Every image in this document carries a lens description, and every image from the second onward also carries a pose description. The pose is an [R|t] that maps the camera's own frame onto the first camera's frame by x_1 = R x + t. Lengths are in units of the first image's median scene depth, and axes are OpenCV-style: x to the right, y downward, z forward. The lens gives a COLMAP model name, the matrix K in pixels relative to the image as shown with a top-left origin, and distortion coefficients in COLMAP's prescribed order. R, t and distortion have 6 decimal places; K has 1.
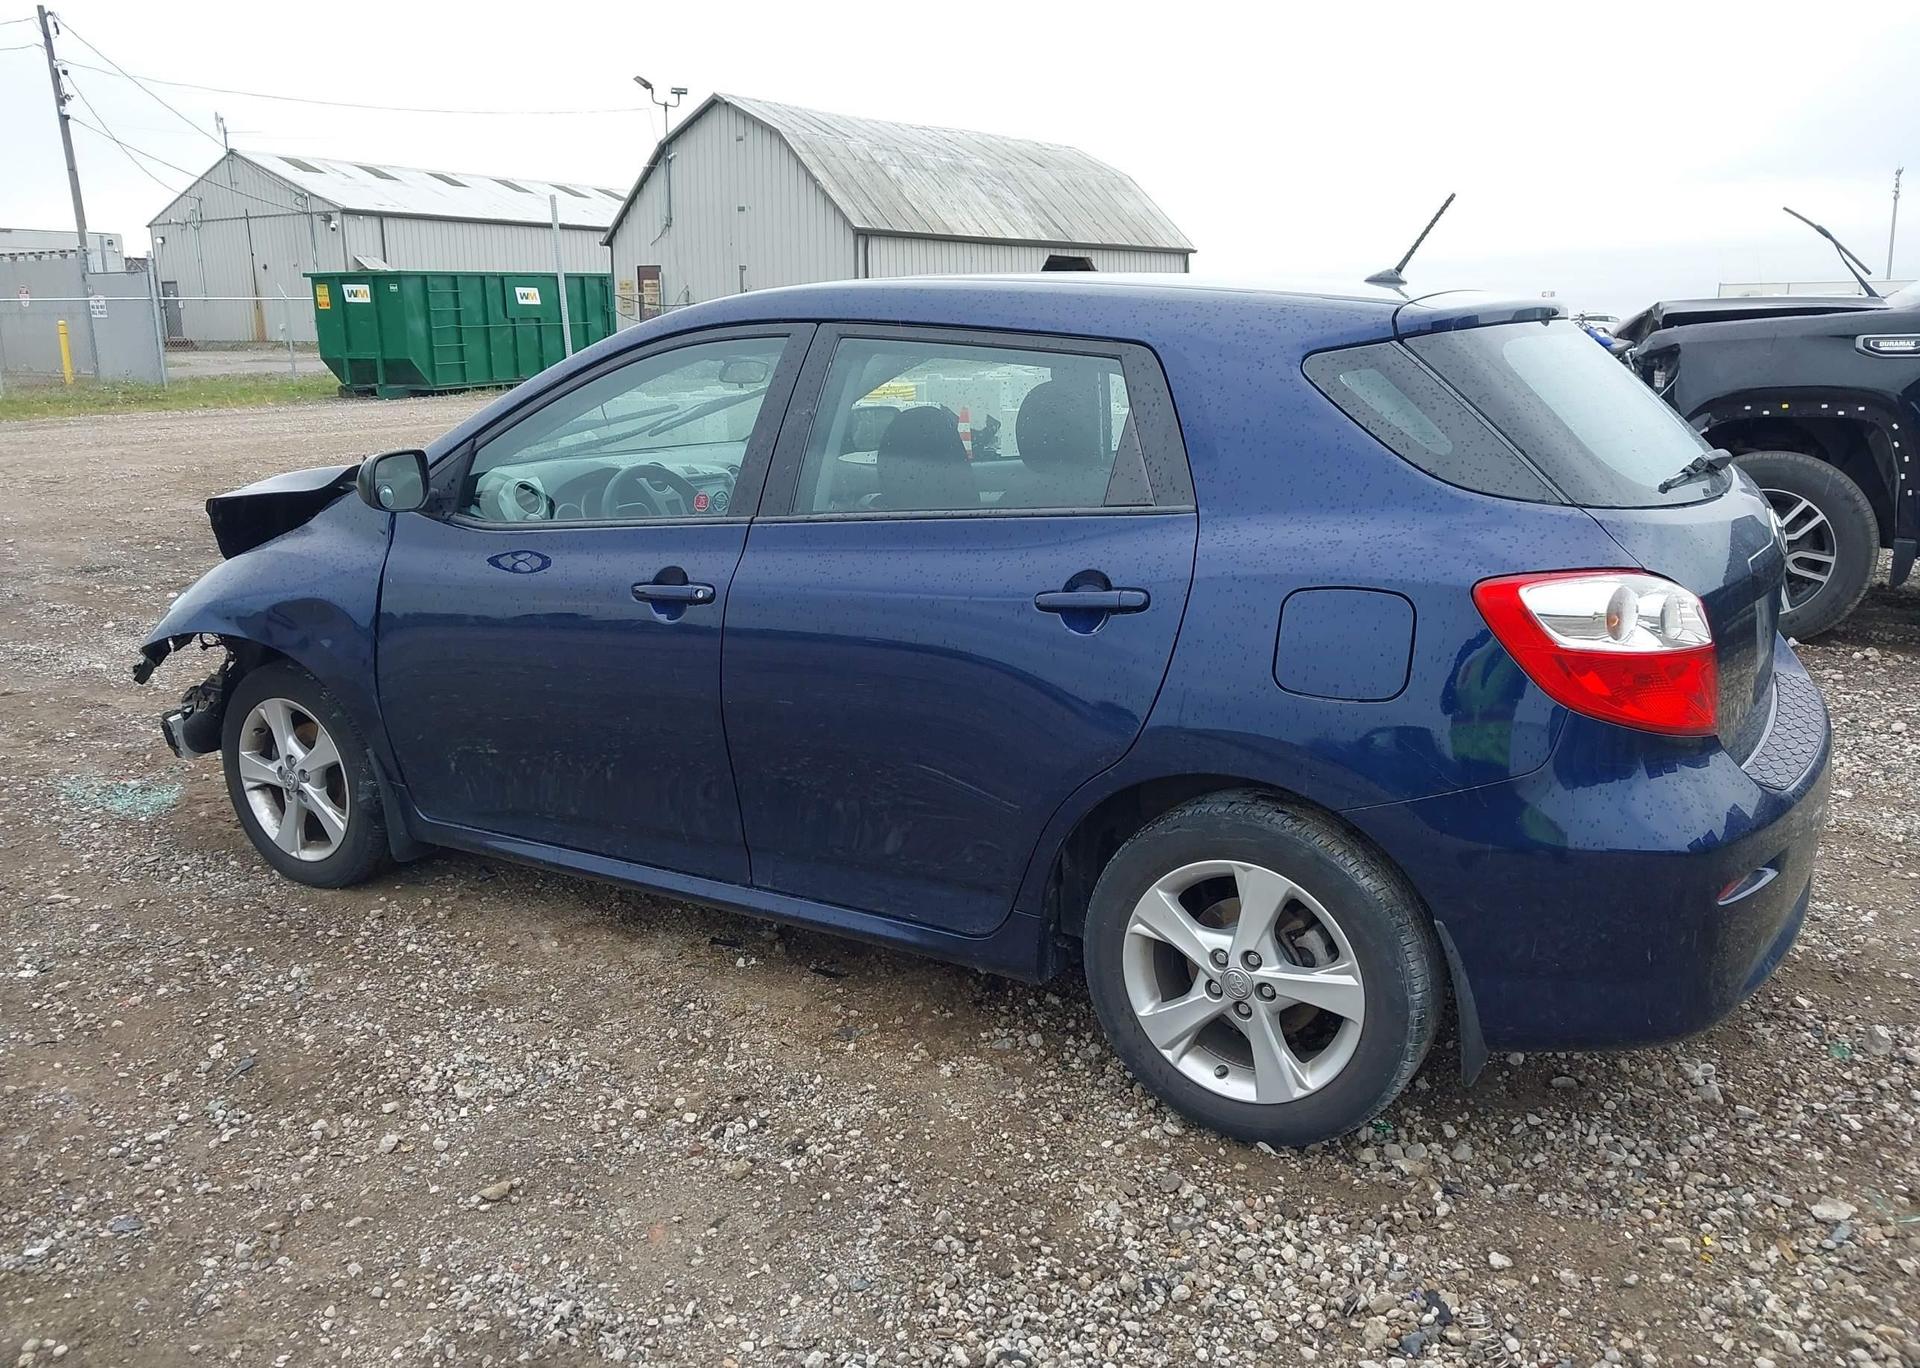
lens RADIAL K [[1515.1, 0, 964.5], [0, 1515.1, 684.4], [0, 0, 1]] dist [0.013745, -0.008308]
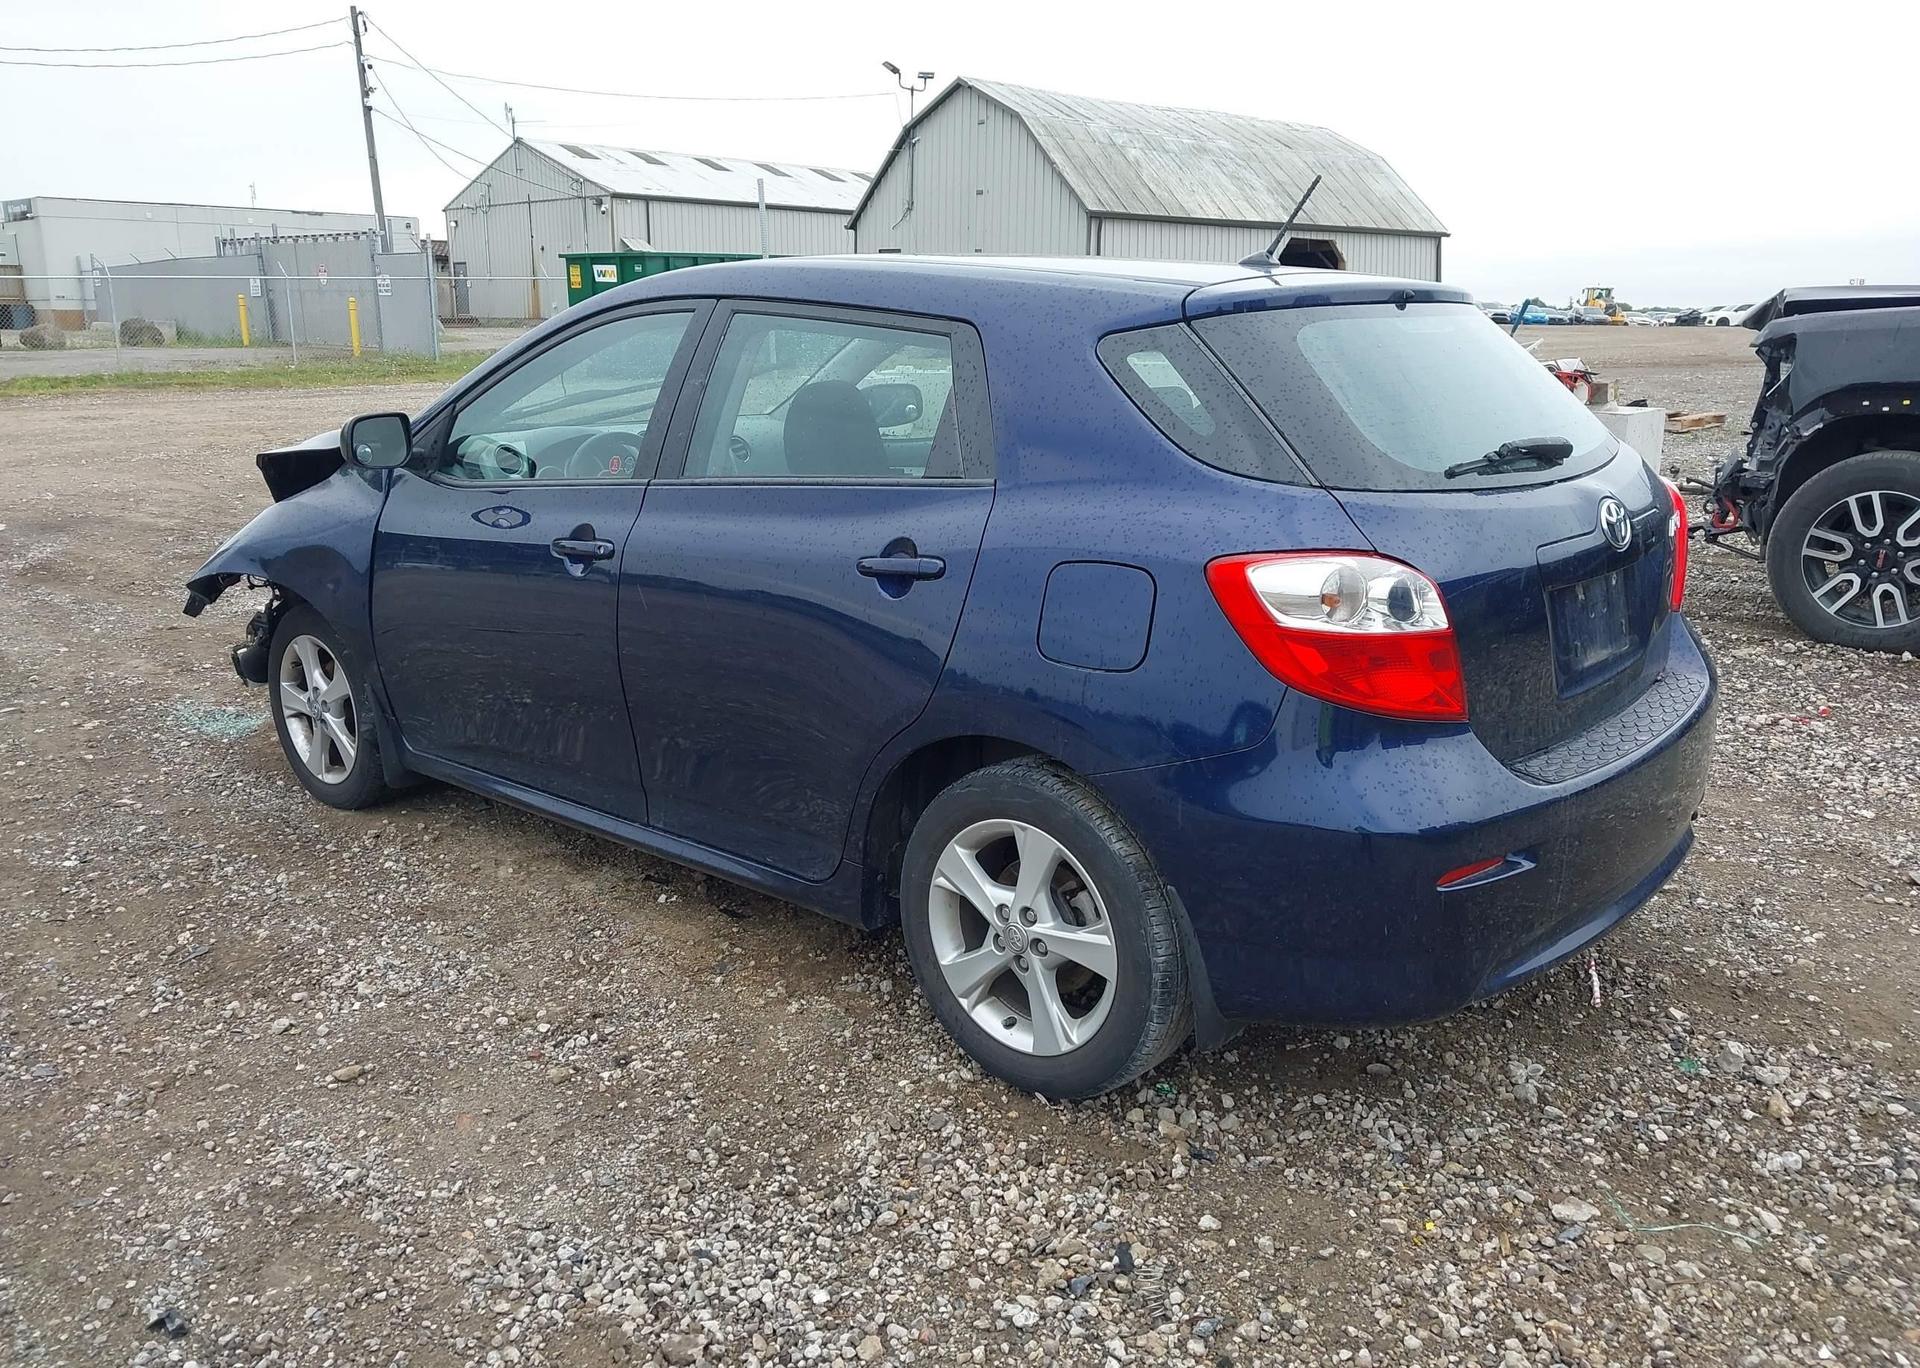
lens RADIAL K [[1515.1, 0, 966.2], [0, 1515.1, 687.1], [0, 0, 1]] dist [0.013745, -0.008308]
pose [[0.985832, 0.049880, -0.160145, 0.265161], [-0.047965, 0.998724, 0.015800, 0.008078], [0.160728, -0.007895, 0.986967, -0.026519]]
